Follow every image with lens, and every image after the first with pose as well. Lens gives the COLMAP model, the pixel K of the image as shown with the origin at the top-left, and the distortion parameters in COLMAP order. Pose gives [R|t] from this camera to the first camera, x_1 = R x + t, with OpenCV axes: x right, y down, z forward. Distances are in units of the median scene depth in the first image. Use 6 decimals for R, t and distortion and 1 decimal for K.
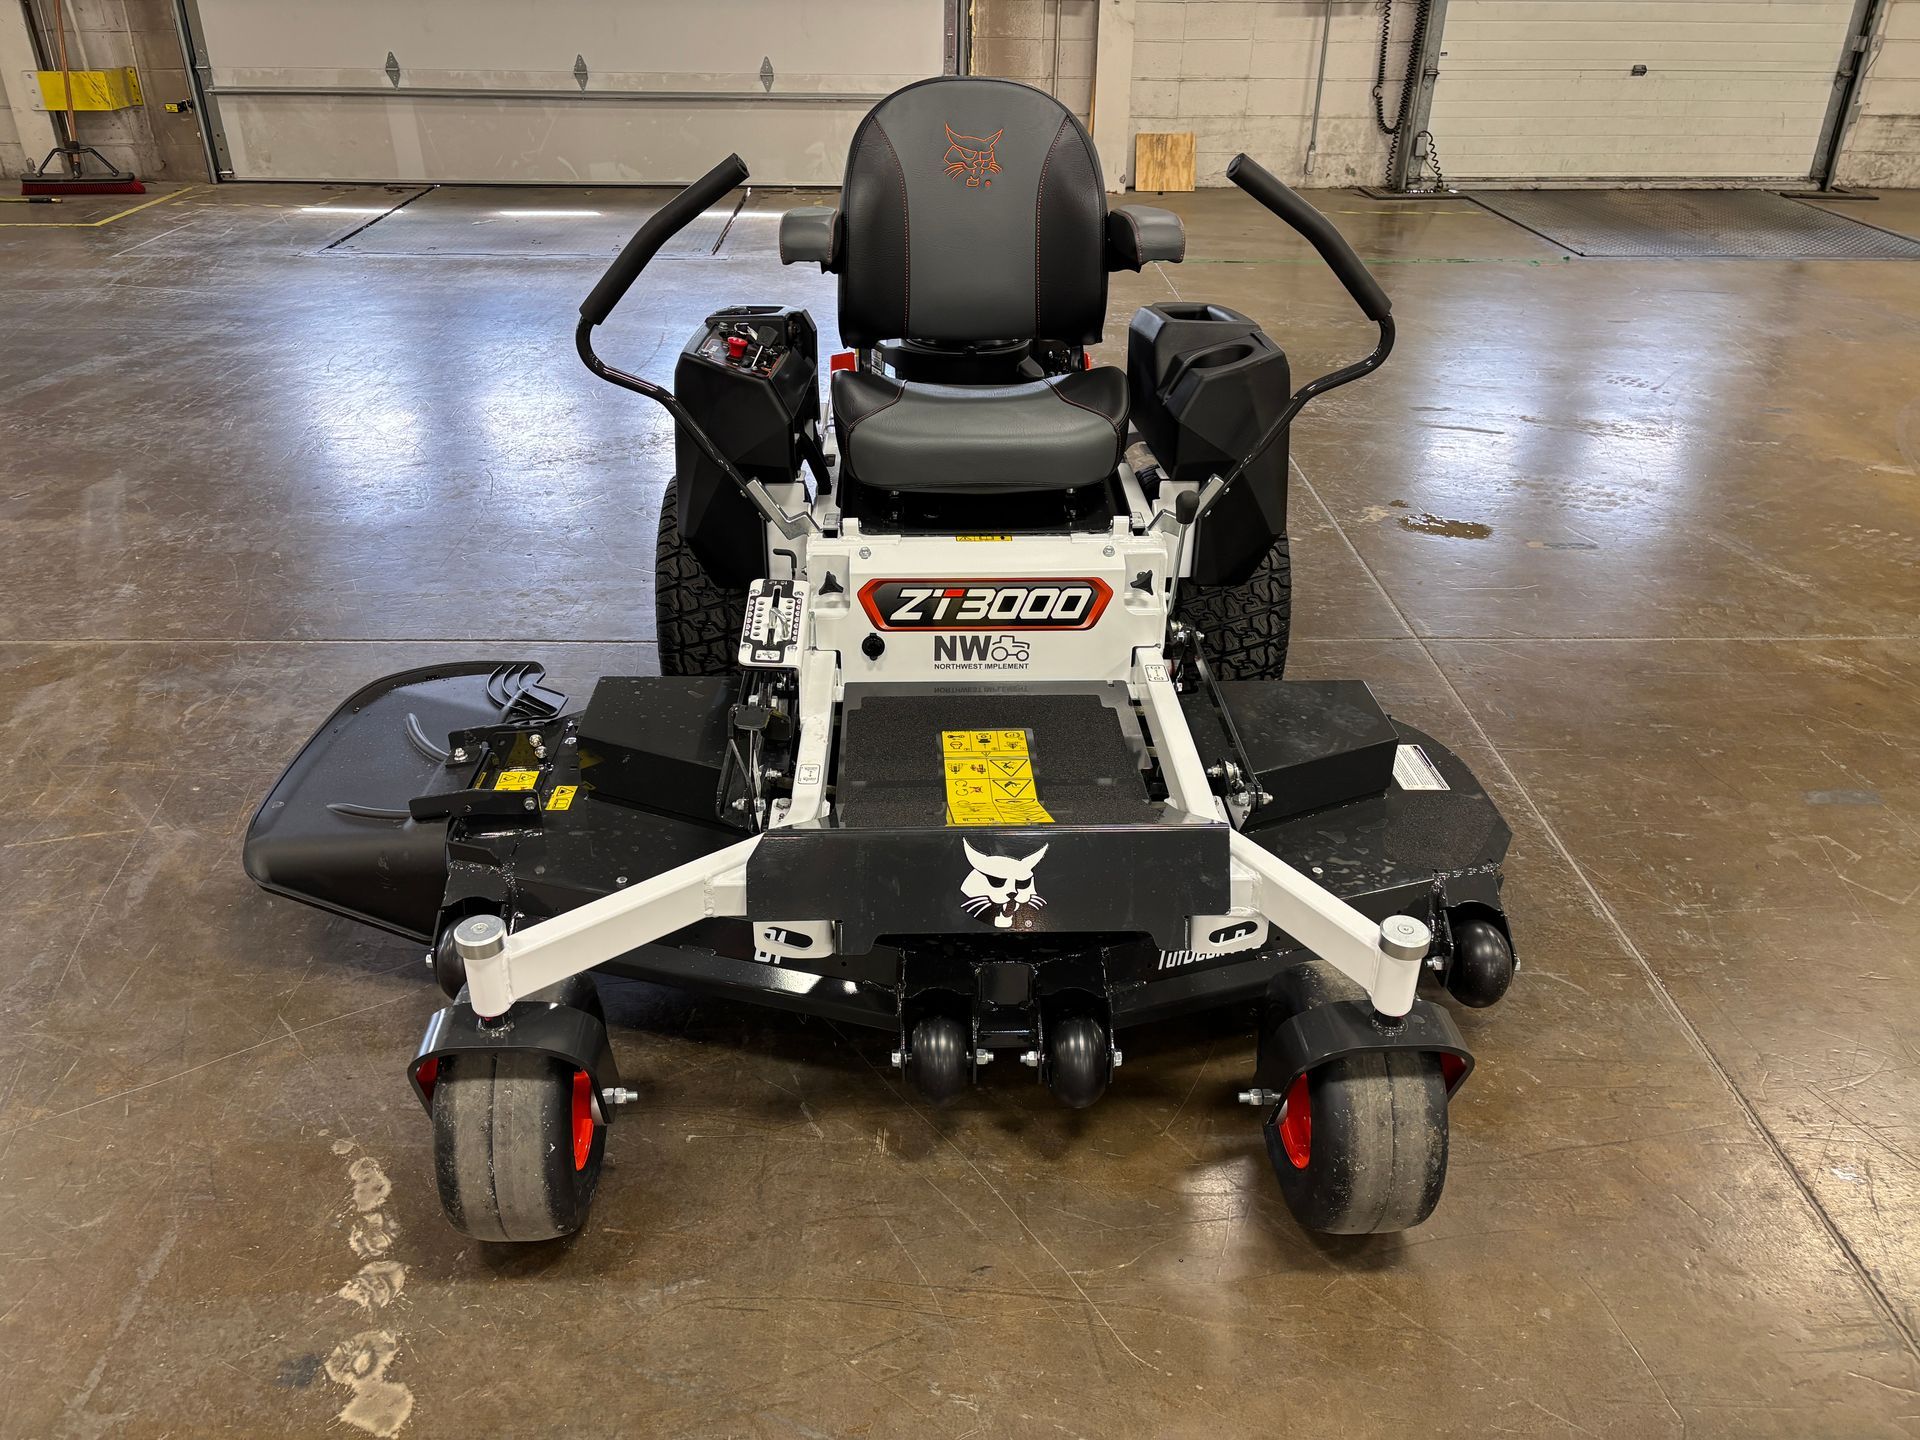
lens RADIAL K [[1442.8, 0, 945.2], [0, 1442.8, 700.8], [0, 0, 1]] dist [0.070737, -0.077554]
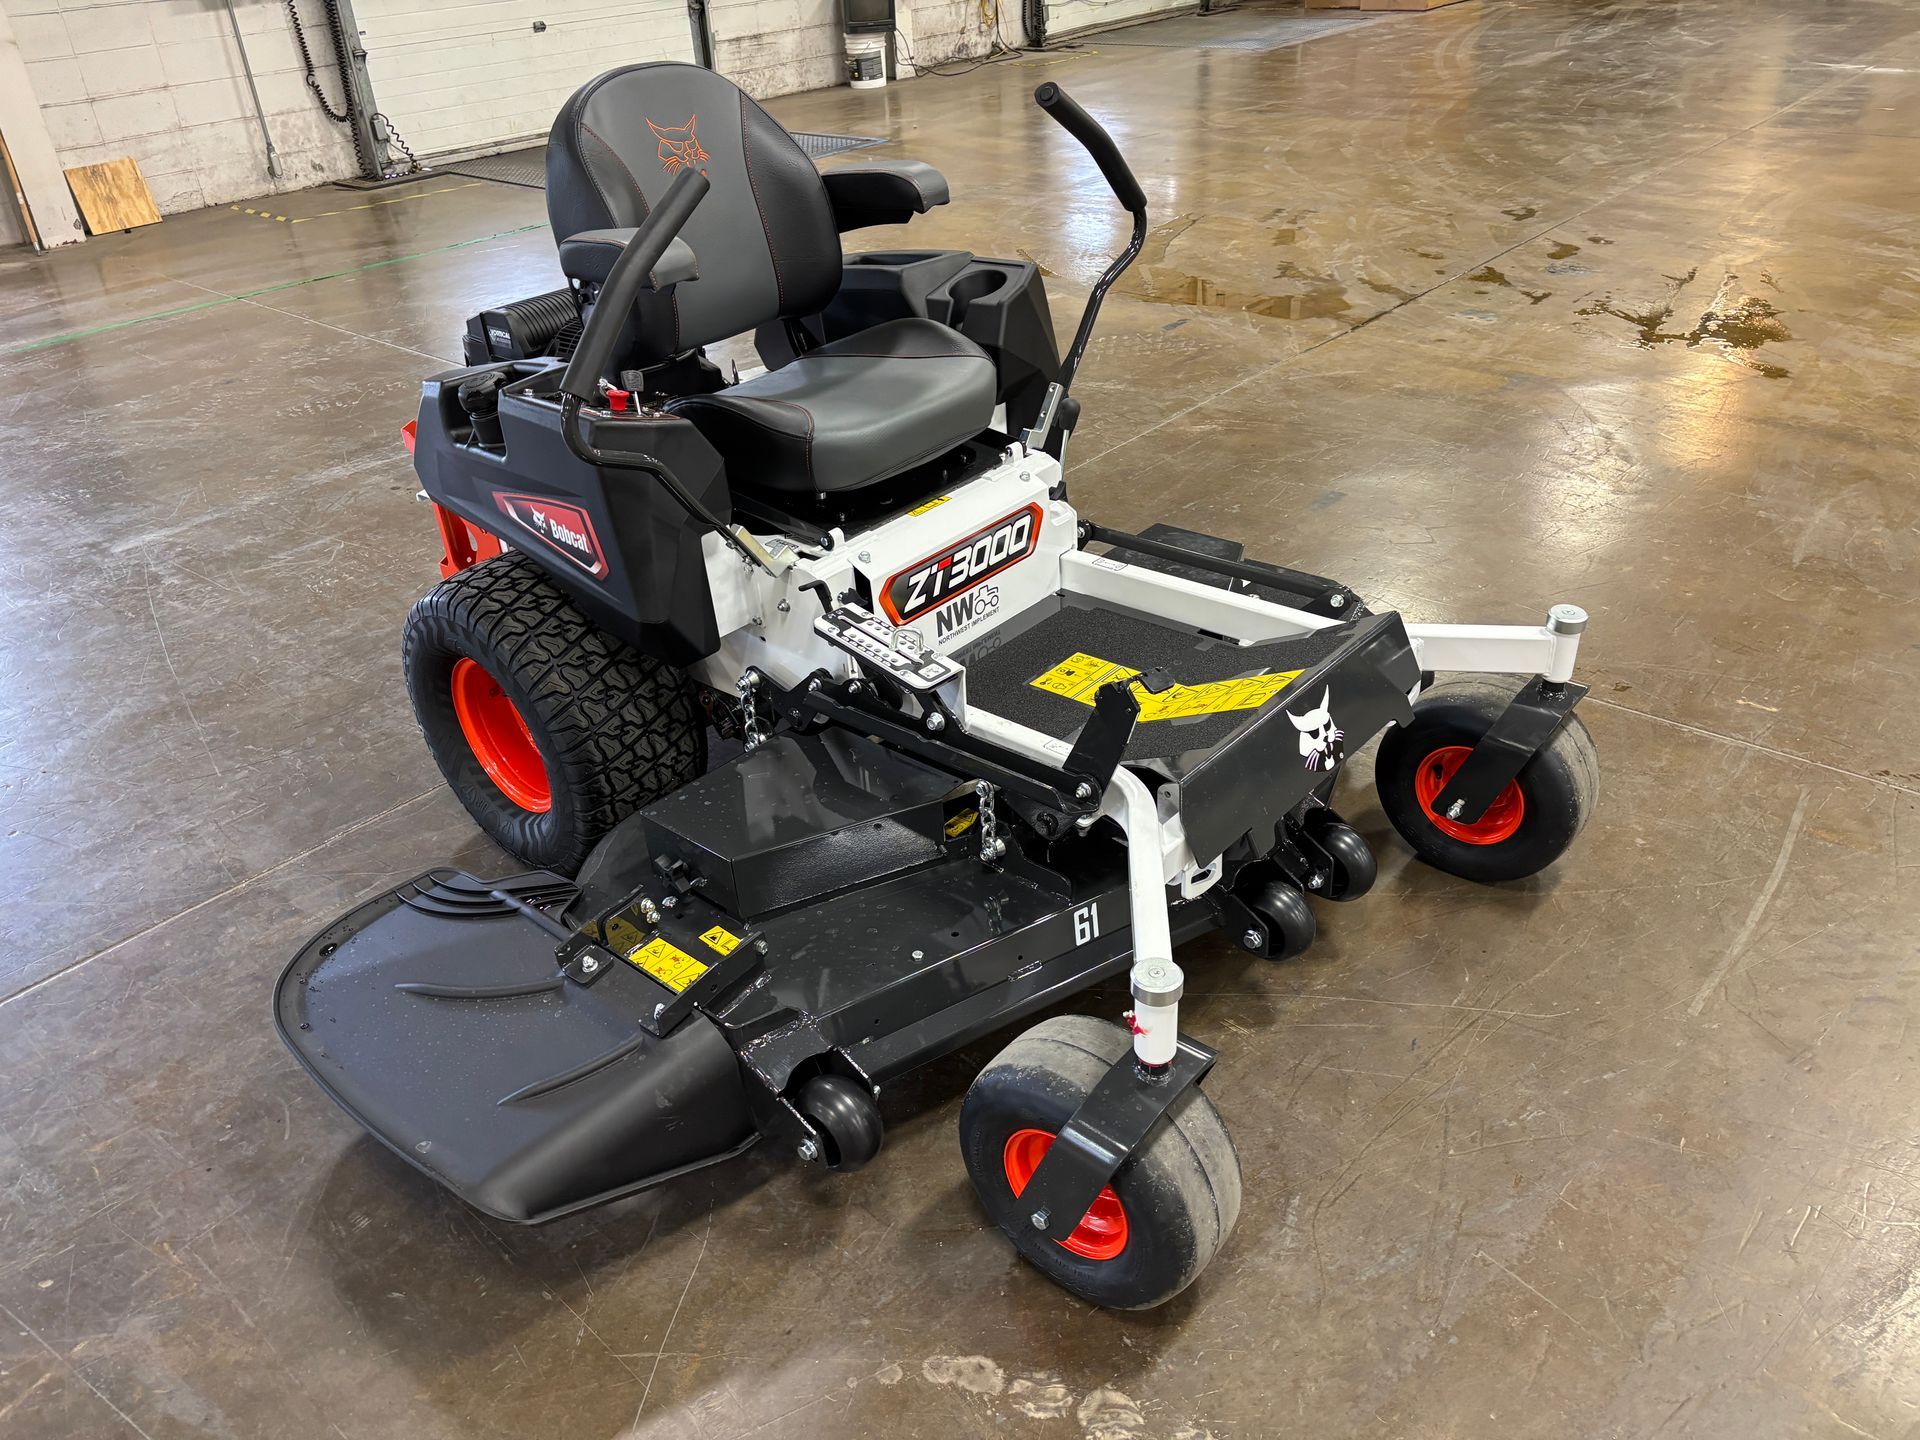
lens RADIAL K [[1436.8, 0, 974.8], [0, 1436.8, 725.8], [0, 0, 1]] dist [0.076959, -0.093549]
pose [[0.675278, -0.417138, 0.608272, -0.630370], [0.399407, 0.900132, 0.173884, -0.138003], [-0.620059, 0.125529, 0.774448, 0.230224]]
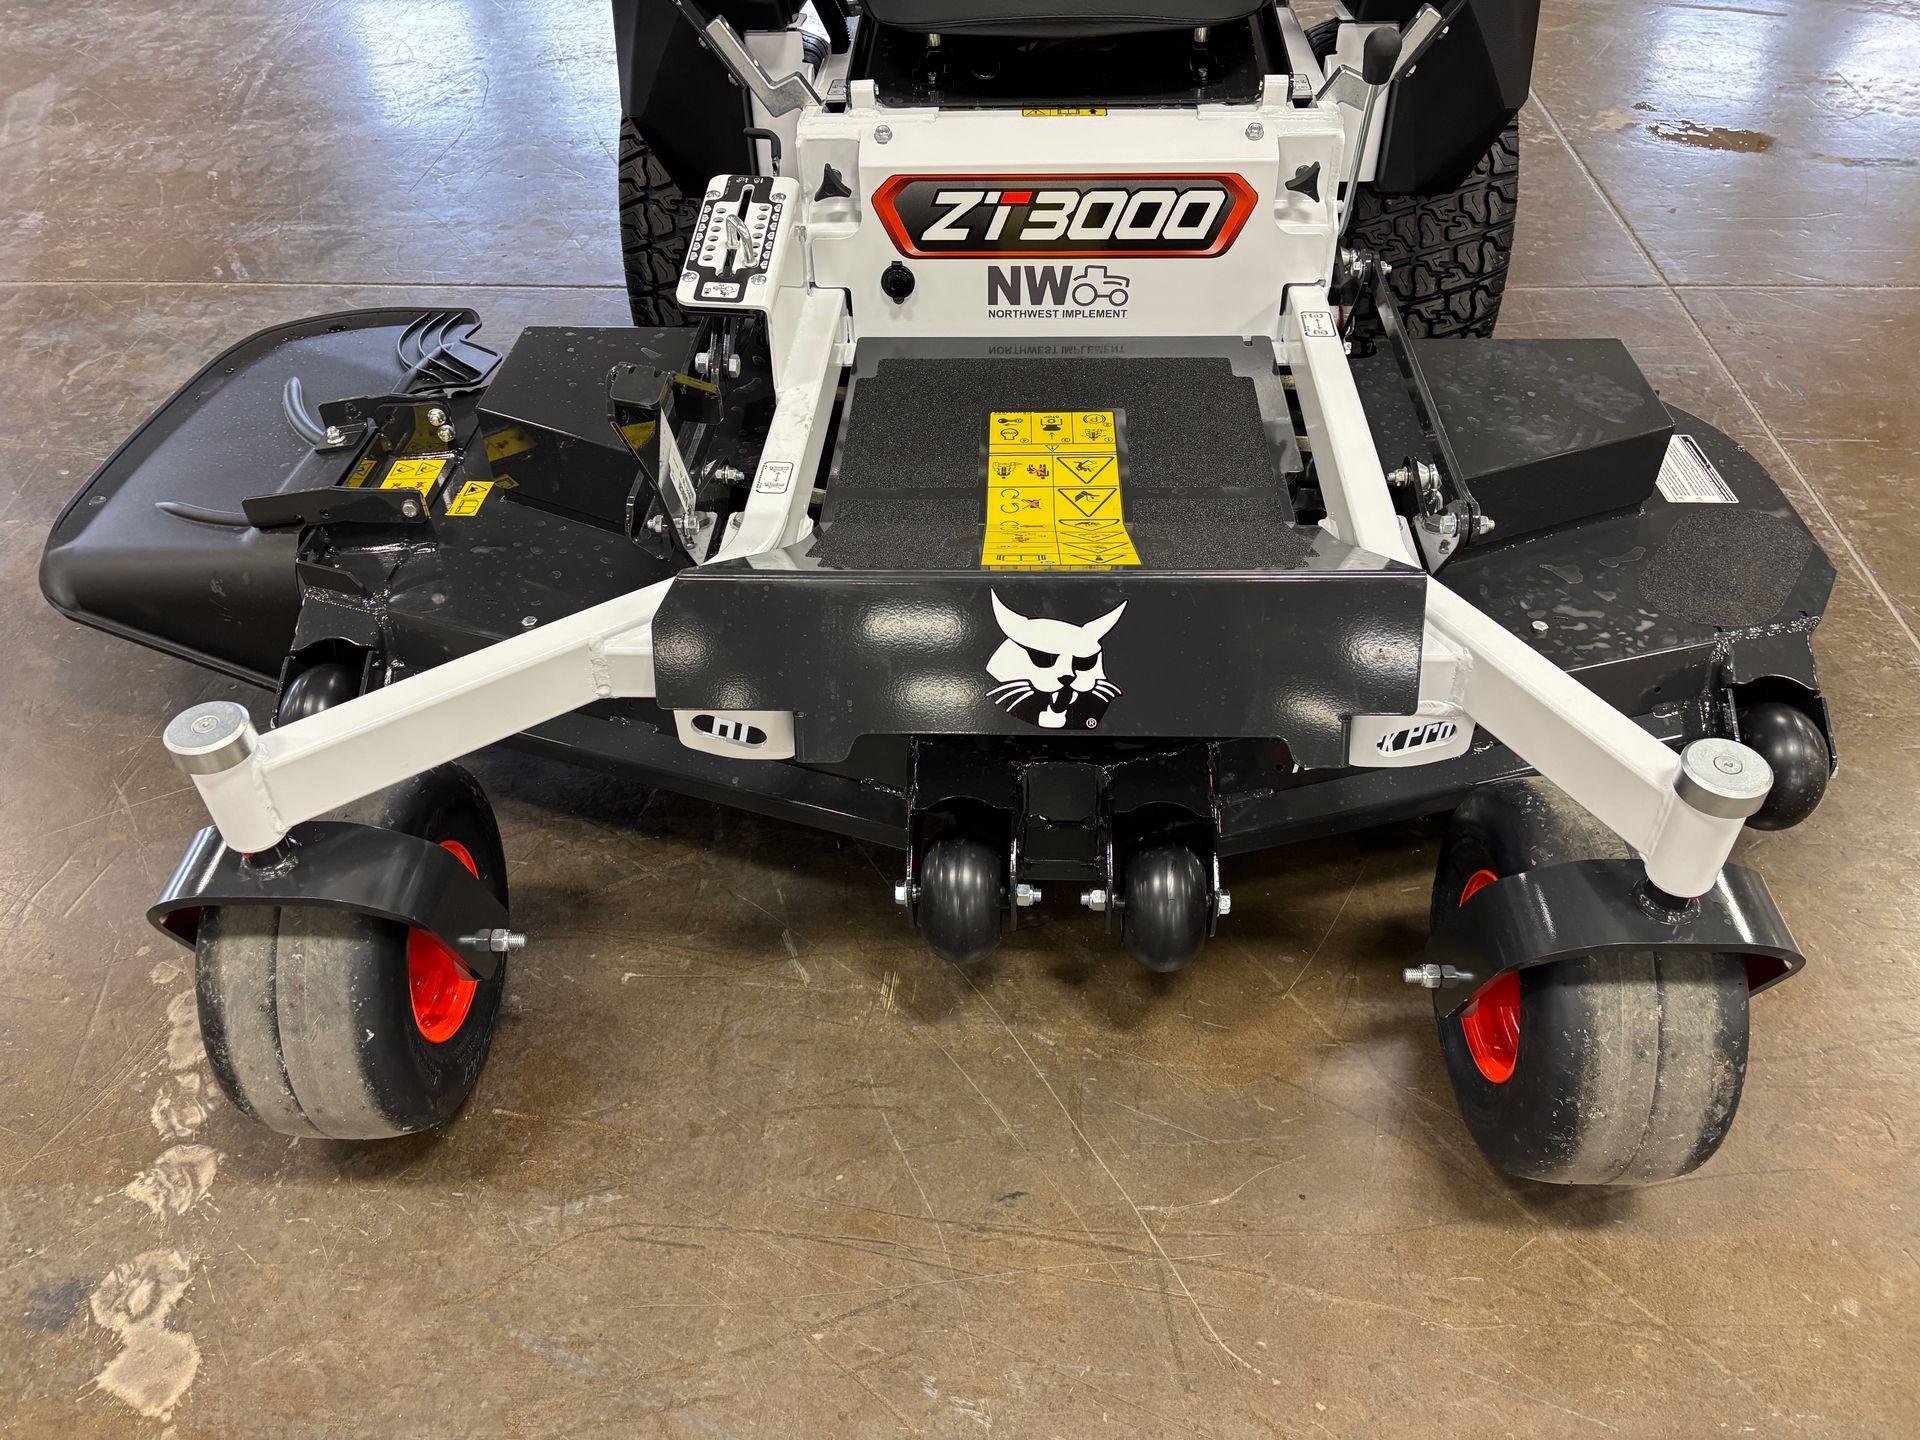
lens RADIAL K [[1448.4, 0, 960.2], [0, 1448.4, 715.5], [0, 0, 1]] dist [0.059796, -0.071728]
pose [[0.996916, 0.025359, -0.074271, 0.036261], [-0.007738, 0.973505, 0.228536, 0.004131], [0.078099, -0.227256, 0.970698, 0.290946]]
